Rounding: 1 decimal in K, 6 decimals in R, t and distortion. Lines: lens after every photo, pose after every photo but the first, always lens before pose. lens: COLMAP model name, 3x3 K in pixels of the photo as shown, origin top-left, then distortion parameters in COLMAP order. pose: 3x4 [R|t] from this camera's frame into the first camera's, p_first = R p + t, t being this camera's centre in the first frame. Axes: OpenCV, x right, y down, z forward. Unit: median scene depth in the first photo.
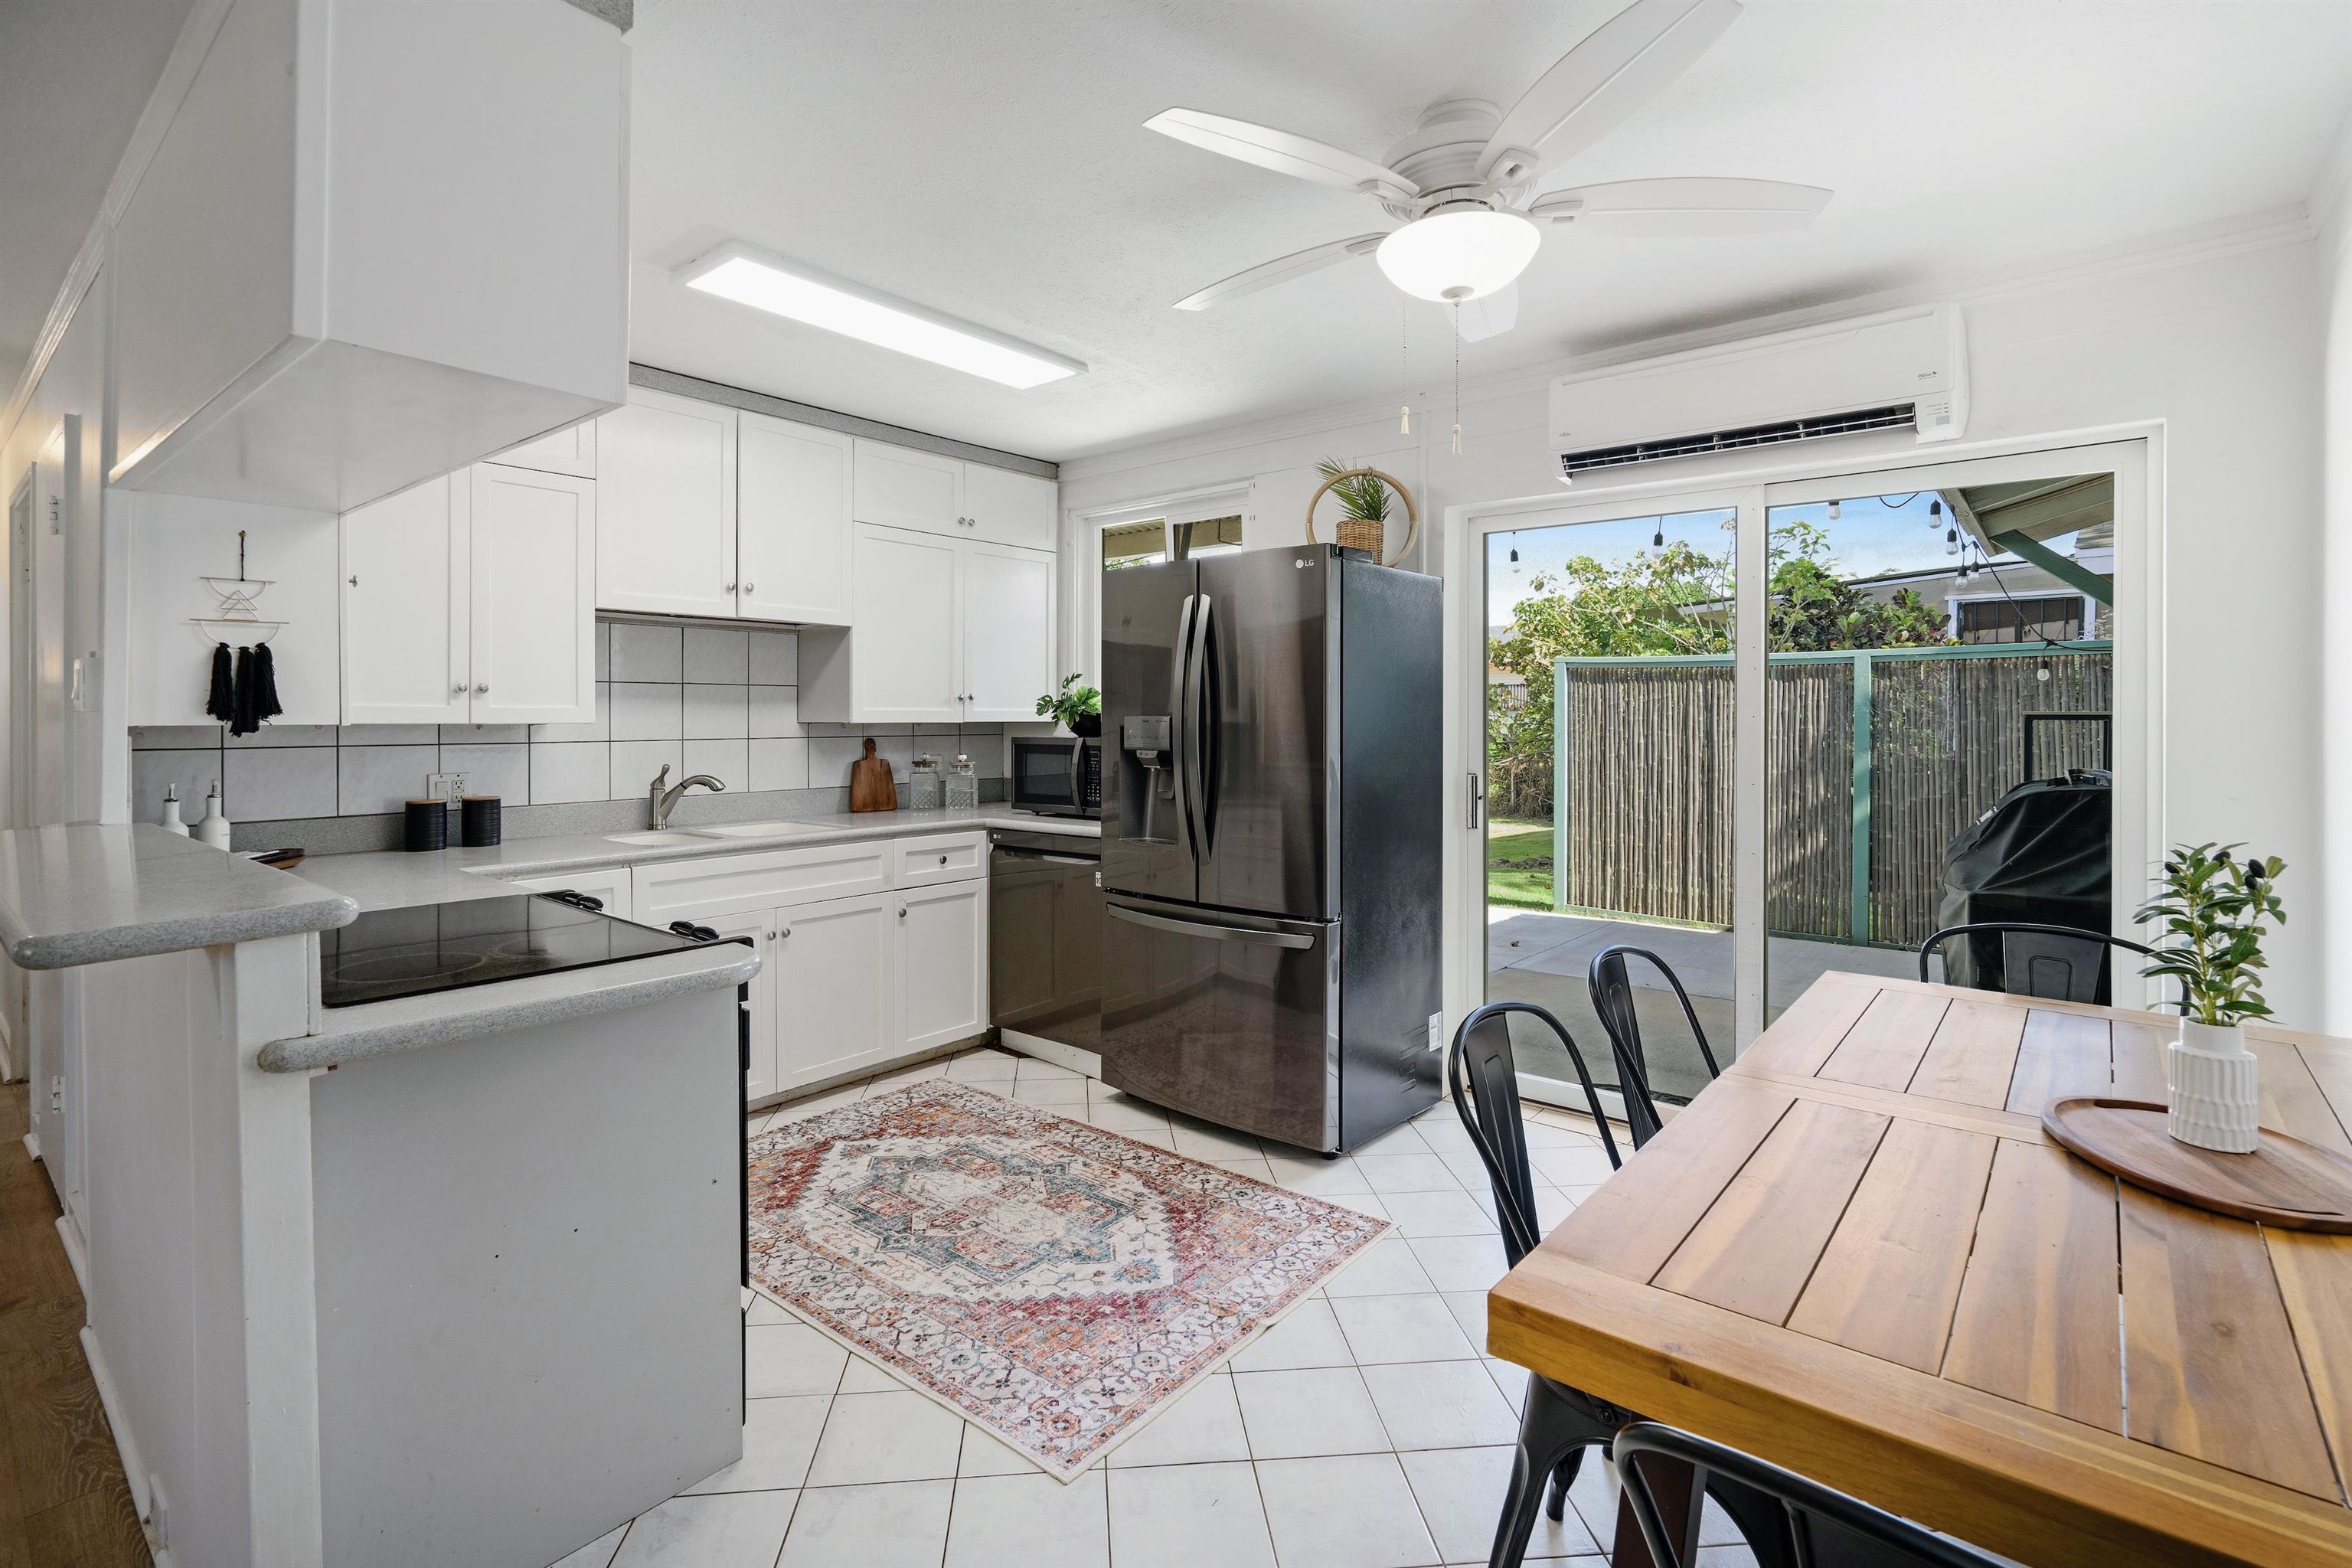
lens RADIAL K [[1086.6, 0, 1199.4], [0, 1086.6, 727.4], [0, 0, 1]] dist [-0.003207, 0.000658]
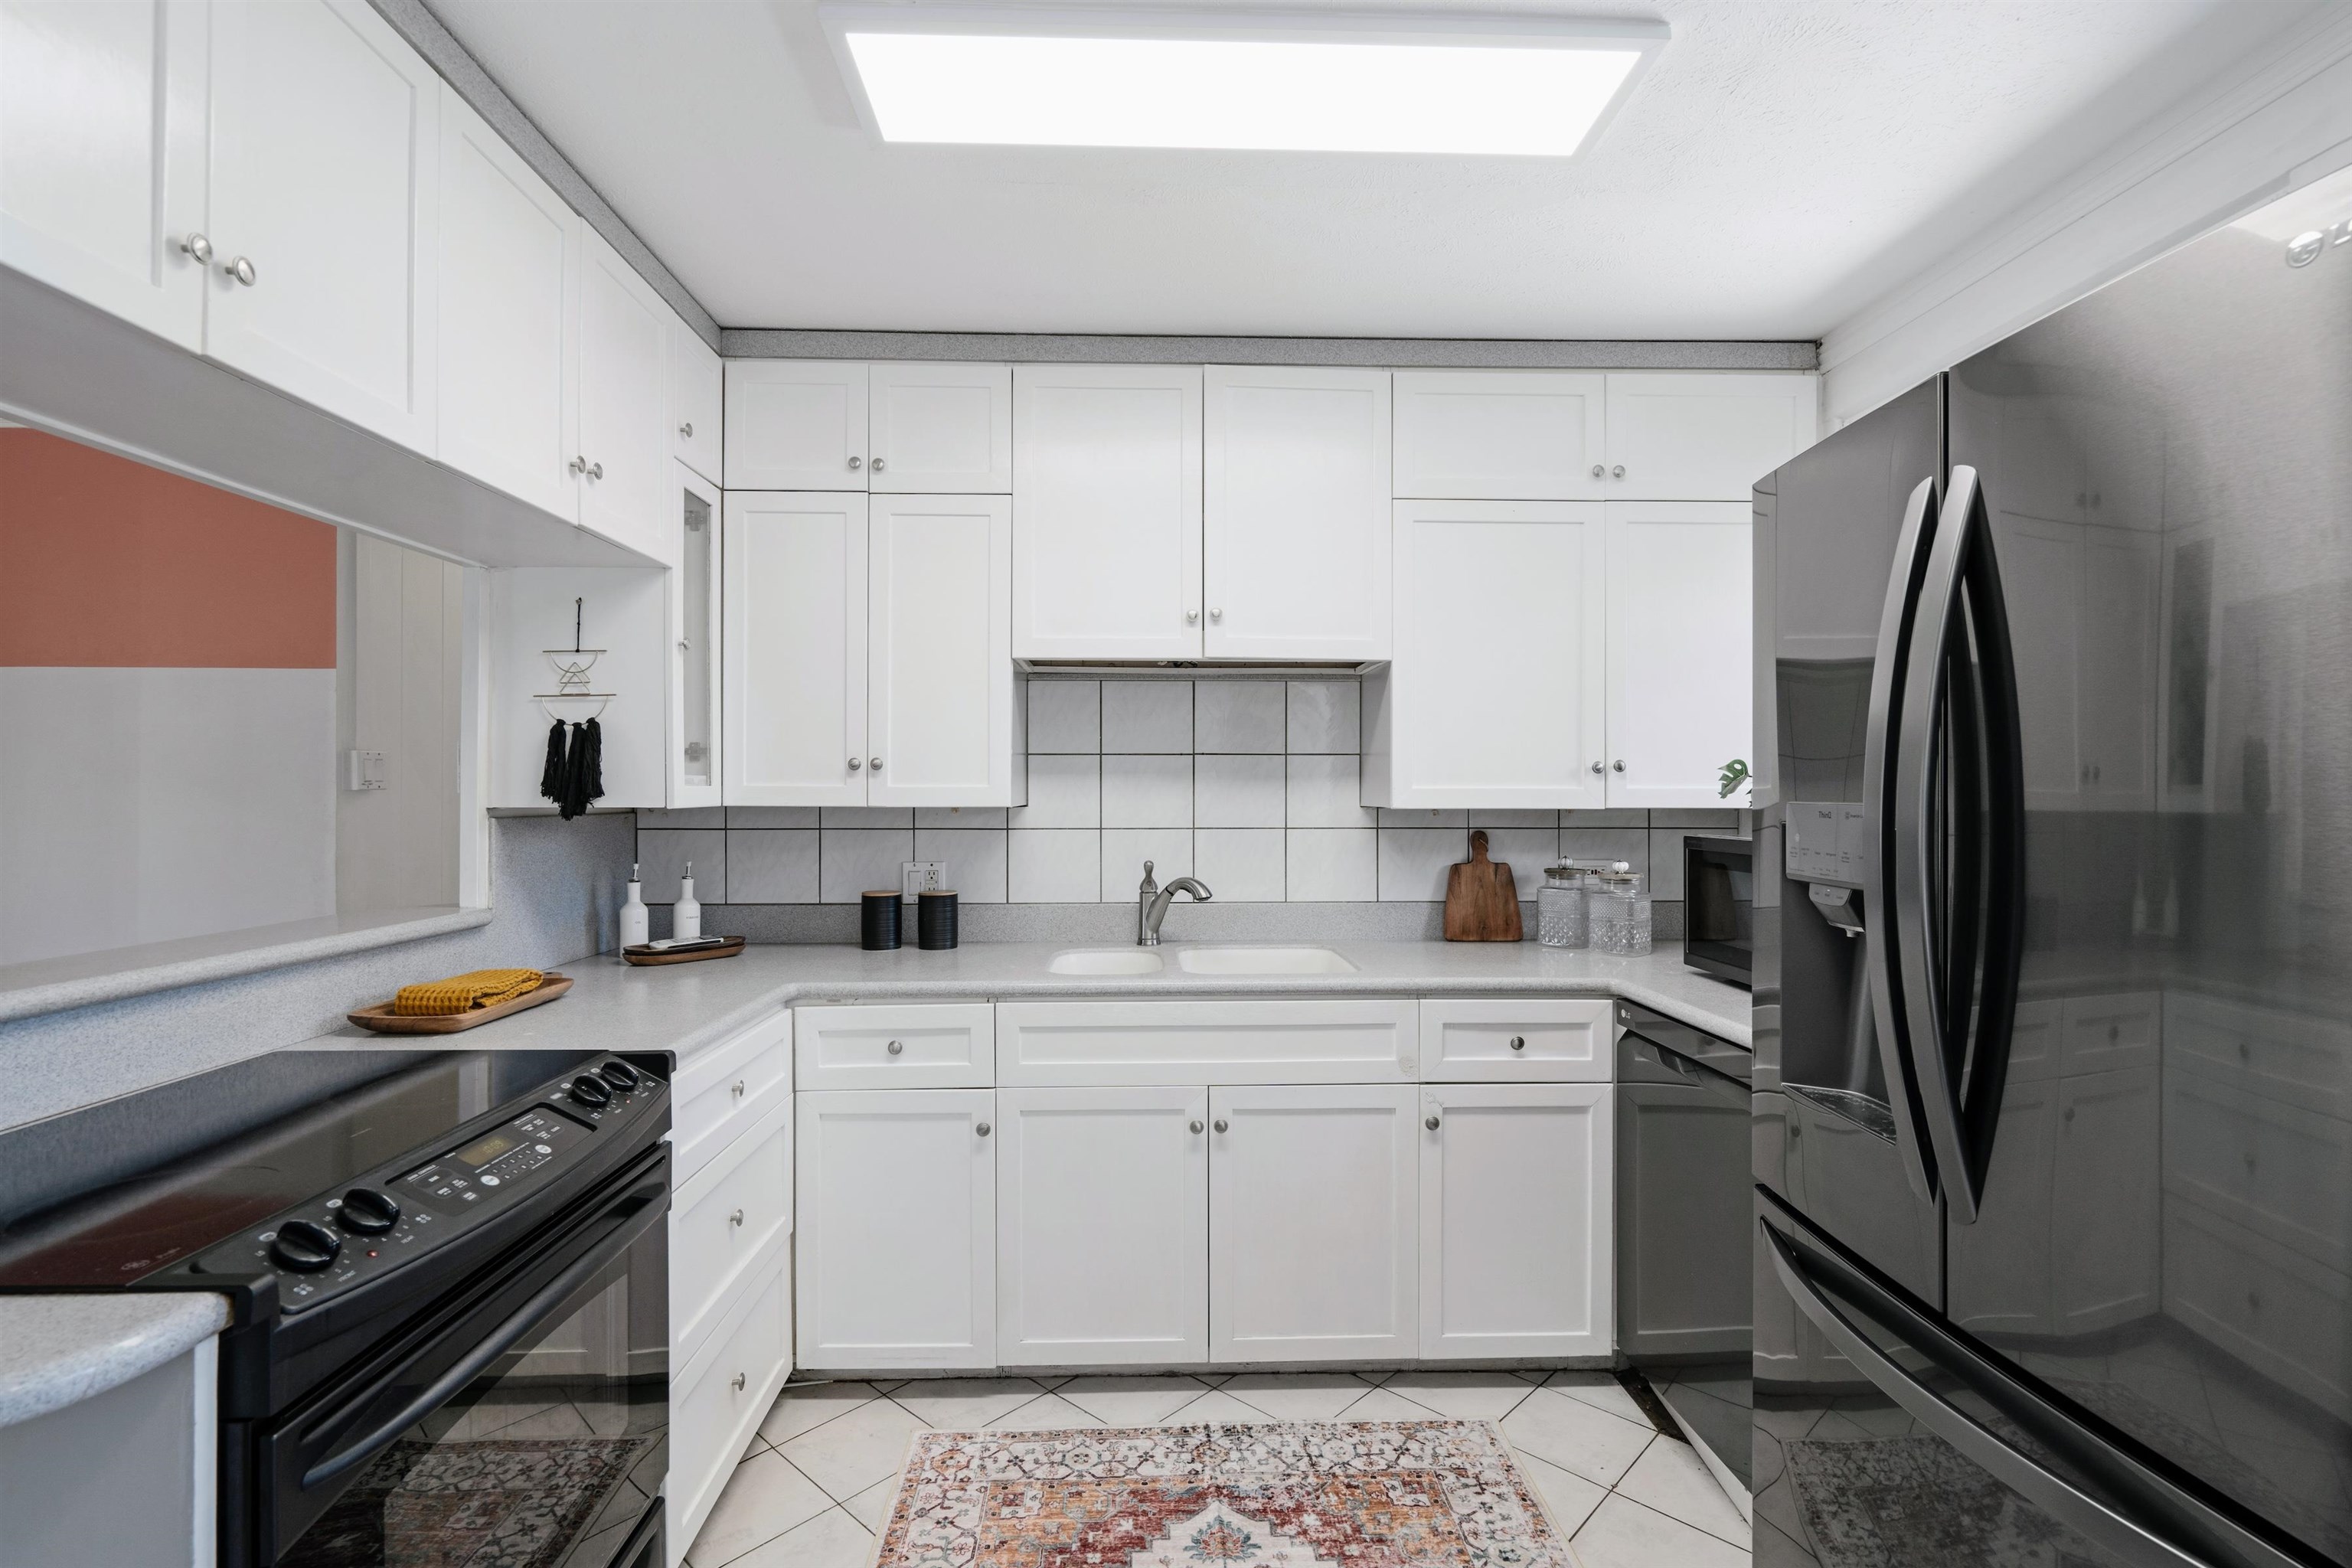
lens RADIAL K [[1086.6, 0, 1184.2], [0, 1086.6, 789.1], [0, 0, 1]] dist [-0.003207, 0.000658]
pose [[0.648381, -0.002127, -0.761313, 0.104411], [-0.008752, 0.999909, -0.010248, -0.008627], [0.761266, 0.013308, 0.648303, 0.529107]]
